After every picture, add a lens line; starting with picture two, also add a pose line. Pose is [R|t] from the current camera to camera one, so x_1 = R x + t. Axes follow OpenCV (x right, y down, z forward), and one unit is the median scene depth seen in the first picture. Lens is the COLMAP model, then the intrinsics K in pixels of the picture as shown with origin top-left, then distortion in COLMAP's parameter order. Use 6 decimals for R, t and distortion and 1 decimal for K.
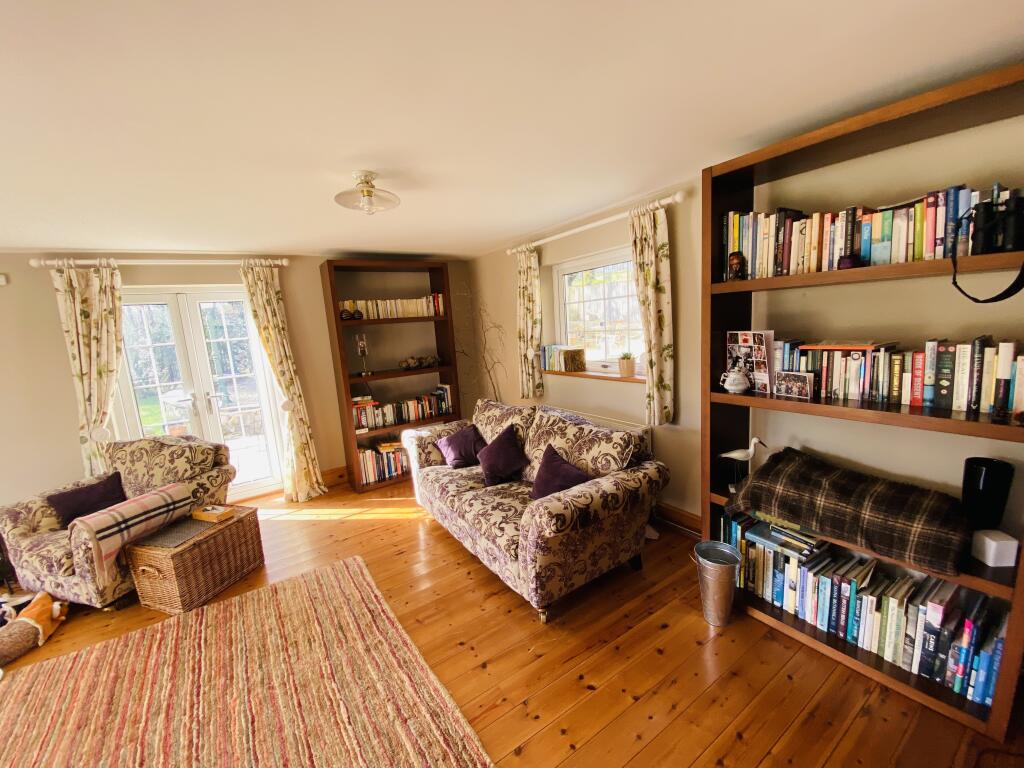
lens RADIAL K [[415.5, 0, 508.7], [0, 415.5, 383.4], [0, 0, 1]] dist [0.011192, -0.016259]
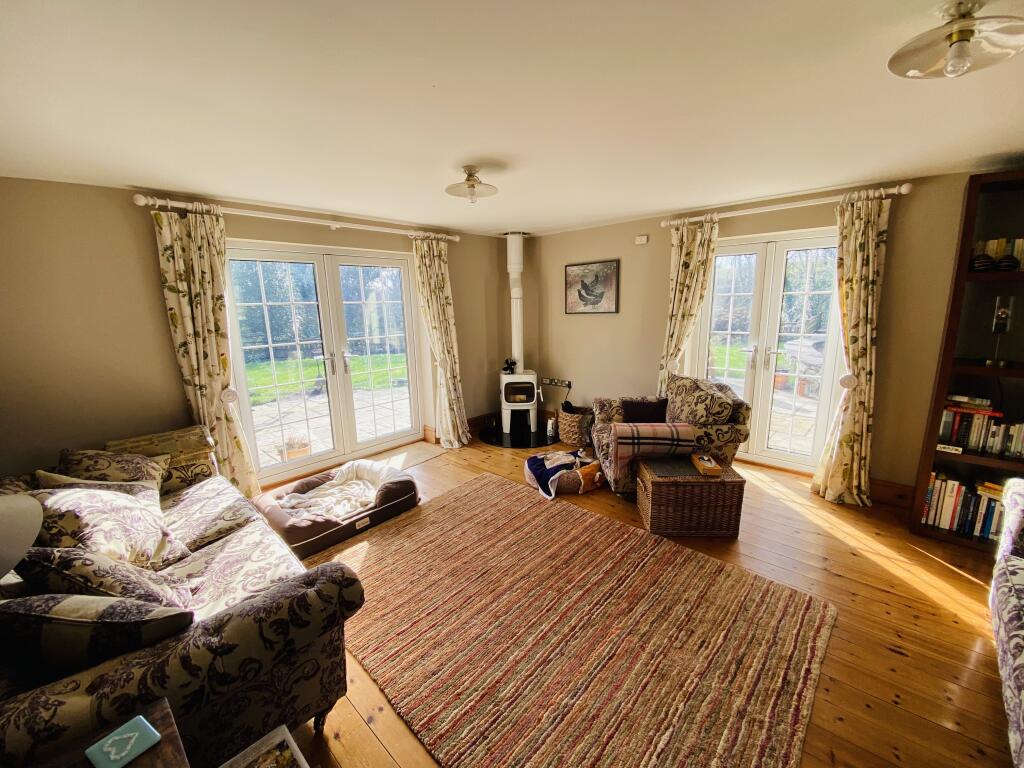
lens RADIAL K [[415.5, 0, 508.7], [0, 415.5, 383.4], [0, 0, 1]] dist [0.011192, -0.016259]
pose [[0.223281, 0.255242, -0.940743, 0.091728], [-0.140480, 0.963459, 0.228063, -0.044074], [0.964578, 0.081233, 0.250978, 0.250786]]
